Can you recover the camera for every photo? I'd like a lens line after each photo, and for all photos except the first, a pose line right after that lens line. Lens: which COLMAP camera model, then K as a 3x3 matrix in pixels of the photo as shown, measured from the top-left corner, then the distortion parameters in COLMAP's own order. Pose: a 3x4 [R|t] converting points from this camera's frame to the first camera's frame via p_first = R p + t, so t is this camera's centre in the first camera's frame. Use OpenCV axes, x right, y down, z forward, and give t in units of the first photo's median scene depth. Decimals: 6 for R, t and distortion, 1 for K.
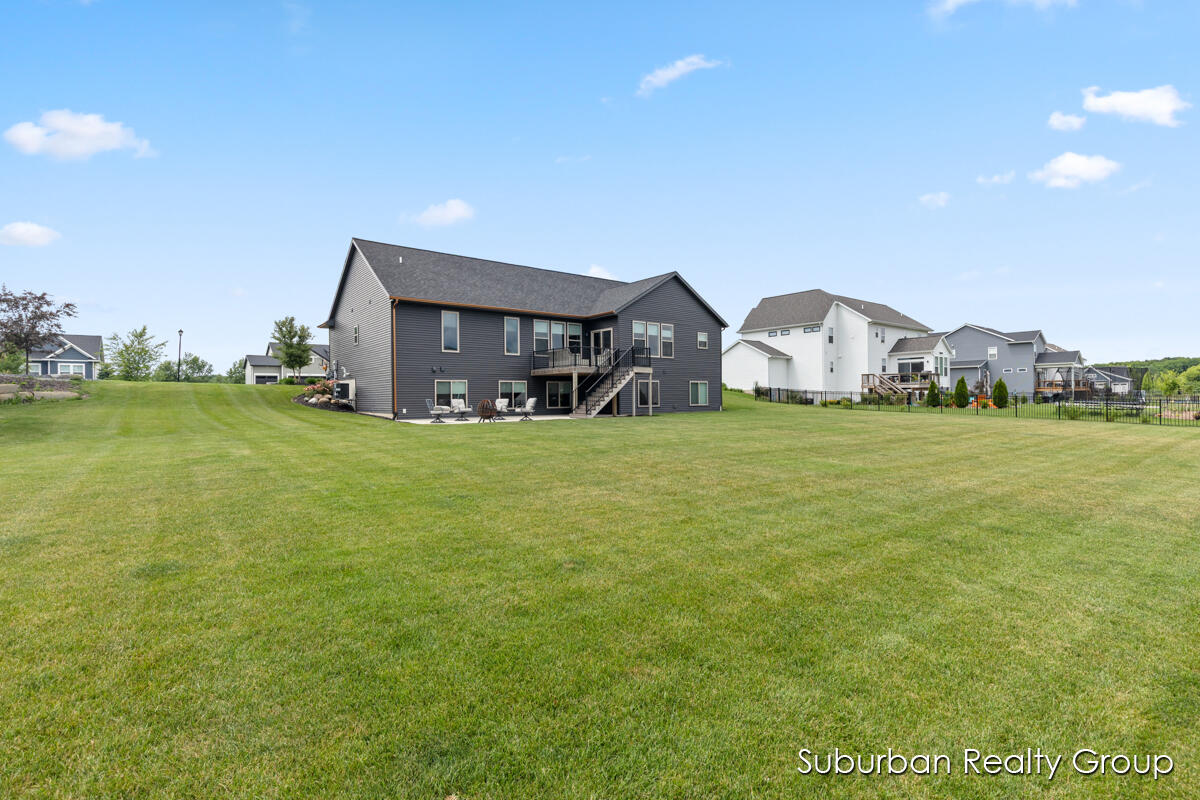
lens RADIAL K [[559.0, 0, 600.0], [0, 559.0, 400.0], [0, 0, 1]] dist [-0.001494, -0.000061]
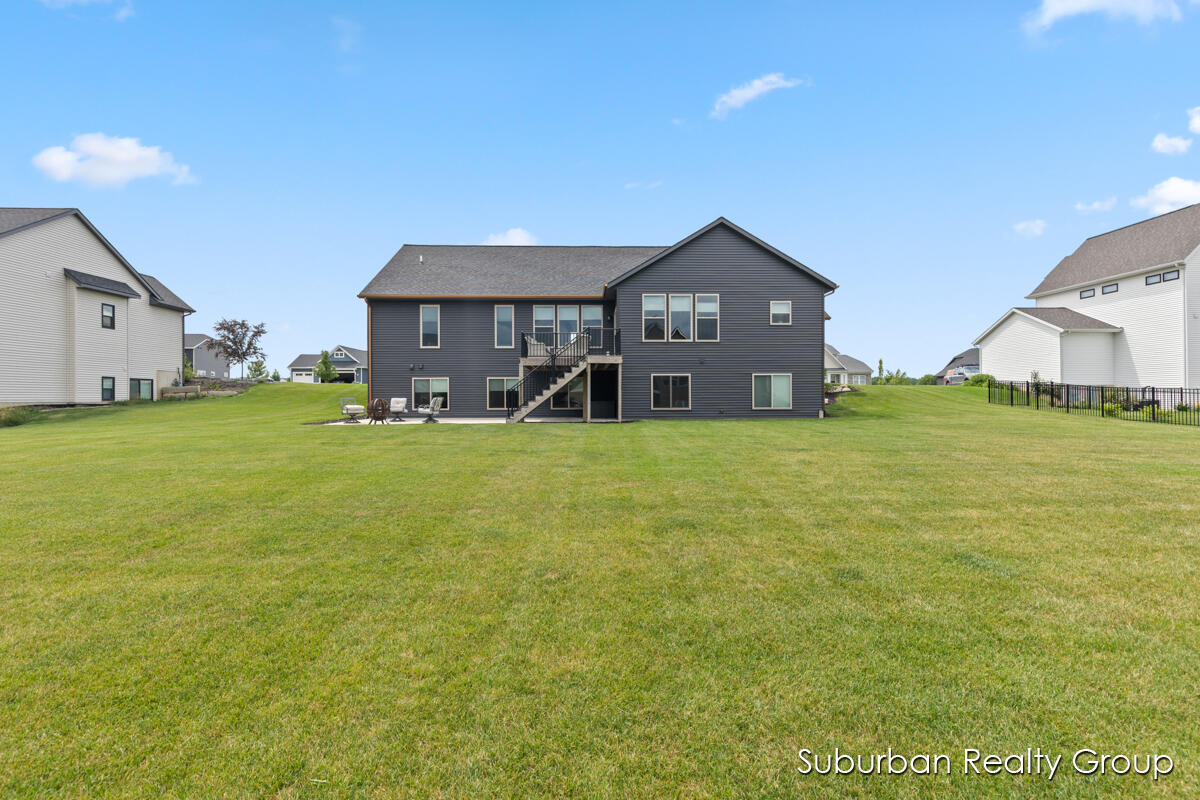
lens RADIAL K [[547.2, 0, 600.0], [0, 547.2, 400.0], [0, 0, 1]] dist [0.005529, 0.000076]
pose [[0.799668, 0.006204, -0.600410, 0.470108], [-0.006089, 0.999979, 0.002223, -0.001968], [0.600411, 0.001878, 0.799689, 0.396589]]
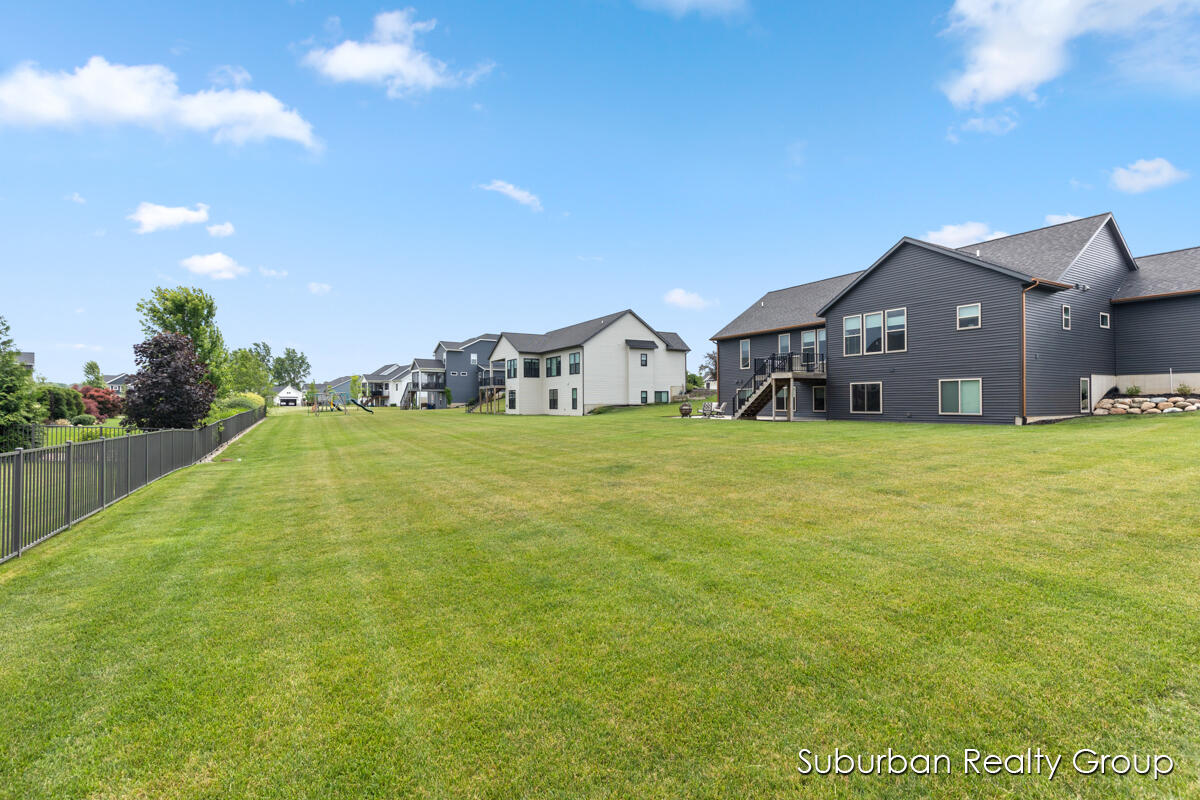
lens RADIAL K [[526.1, 0, 600.0], [0, 526.1, 400.0], [0, 0, 1]] dist [-0.017405, -0.000011]
pose [[-0.153068, 0.005283, -0.988201, 0.992385], [0.001104, 0.999986, 0.005175, -0.013434], [0.988215, -0.000299, -0.153072, 0.768612]]
